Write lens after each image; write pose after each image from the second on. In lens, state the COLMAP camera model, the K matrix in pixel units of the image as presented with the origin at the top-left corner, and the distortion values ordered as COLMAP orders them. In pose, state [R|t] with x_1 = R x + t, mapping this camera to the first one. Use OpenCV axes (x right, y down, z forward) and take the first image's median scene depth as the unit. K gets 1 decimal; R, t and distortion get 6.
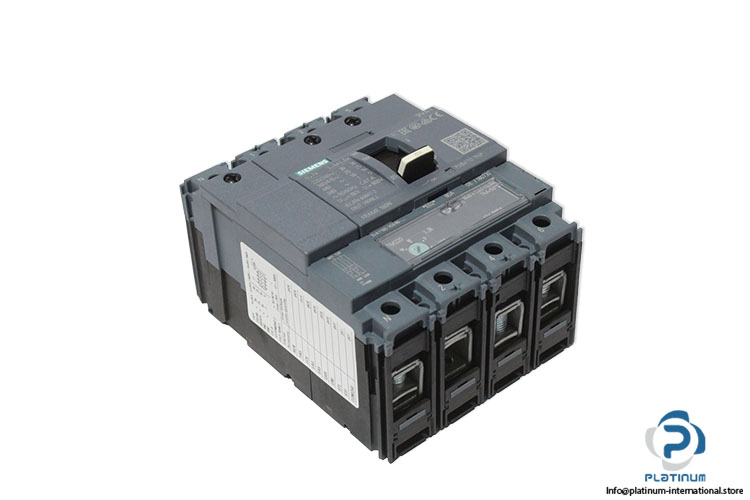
lens RADIAL K [[1326.7, 0, 375.5], [0, 1326.7, 250.1], [0, 0, 1]] dist [0.021292, 0.000000]
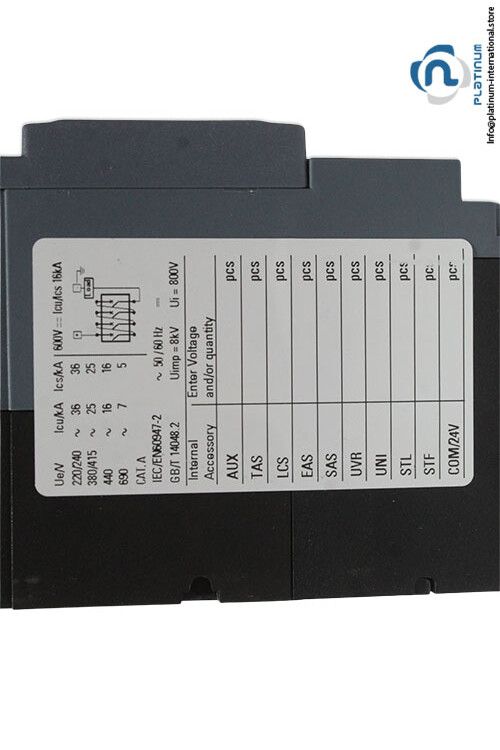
lens RADIAL K [[1326.7, 0, 250.3], [0, 1326.7, 375.2], [0, 0, 1]] dist [0.021292, 0.000000]
pose [[0.531804, 0.024246, 0.846520, -0.412546], [0.518223, 0.781271, -0.347937, 0.201673], [-0.669797, 0.623721, 0.402919, 0.837707]]
